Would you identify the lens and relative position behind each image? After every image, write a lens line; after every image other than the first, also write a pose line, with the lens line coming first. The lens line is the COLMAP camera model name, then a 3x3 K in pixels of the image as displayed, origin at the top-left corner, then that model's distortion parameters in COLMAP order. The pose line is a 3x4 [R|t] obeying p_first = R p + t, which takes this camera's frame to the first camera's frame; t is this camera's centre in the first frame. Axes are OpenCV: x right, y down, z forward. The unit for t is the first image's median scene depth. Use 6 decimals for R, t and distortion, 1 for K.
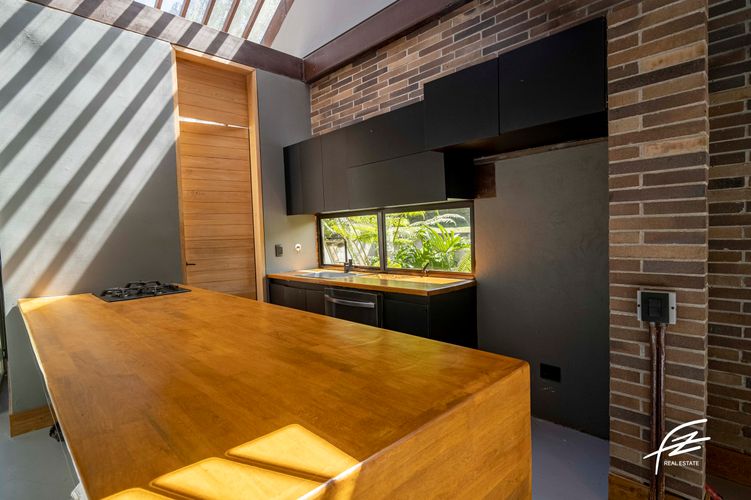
lens RADIAL K [[385.0, 0, 364.7], [0, 385.0, 250.9], [0, 0, 1]] dist [-0.003441, -0.000775]
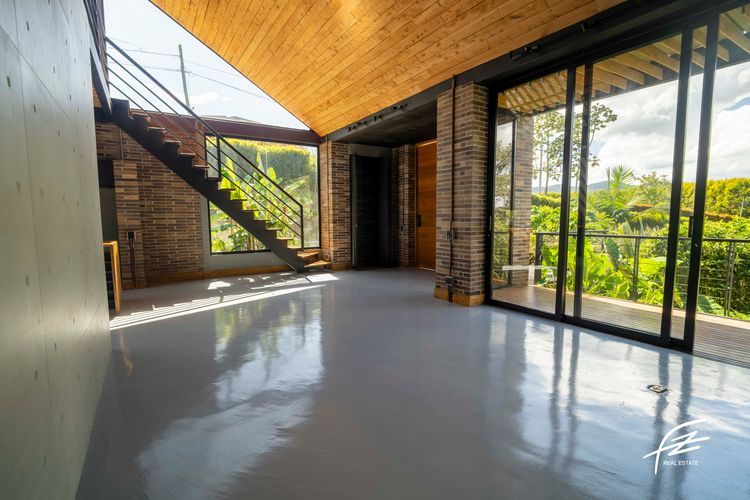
lens RADIAL K [[356.0, 0, 375.0], [0, 356.0, 250.0], [0, 0, 1]] dist [-0.001945, -0.000865]
pose [[0.185767, -0.055118, 0.981047, -1.200630], [0.049625, 0.997678, 0.046656, 0.119847], [-0.981340, 0.040017, 0.188070, -1.093141]]
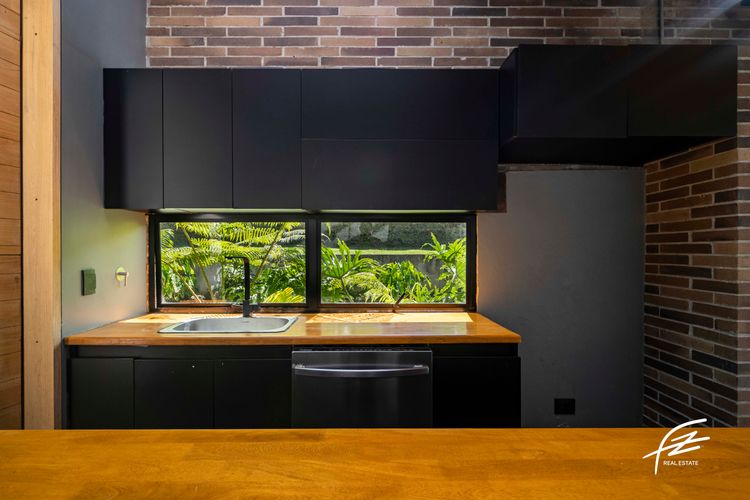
lens RADIAL K [[384.5, 0, 364.2], [0, 384.5, 250.9], [0, 0, 1]] dist [-0.003441, -0.000775]
pose [[0.683350, 0.034459, 0.729278, -0.395146], [0.012784, 0.998168, -0.059143, -0.007693], [-0.729979, 0.049738, 0.681657, 0.526755]]
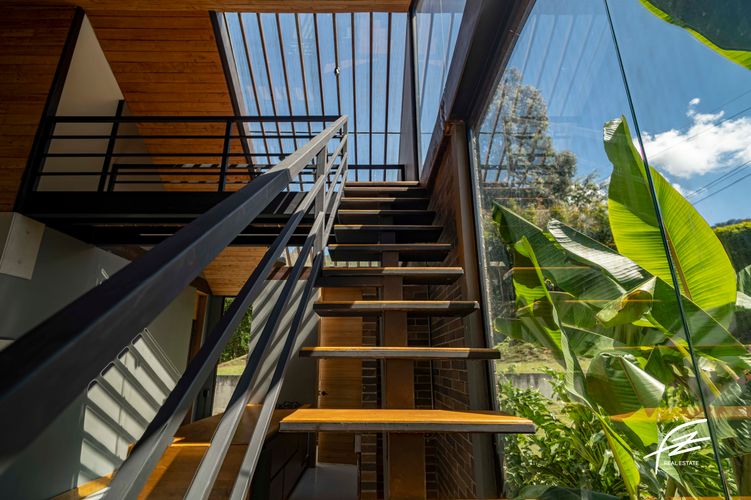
lens RADIAL K [[374.6, 0, 375.5], [0, 374.6, 250.0], [0, 0, 1]] dist [0.001111, 0.000378]
pose [[0.726319, -0.164826, -0.667303, 1.059183], [-0.060595, 0.951690, -0.301024, -0.098633], [0.684682, 0.259074, 0.681242, -0.218098]]
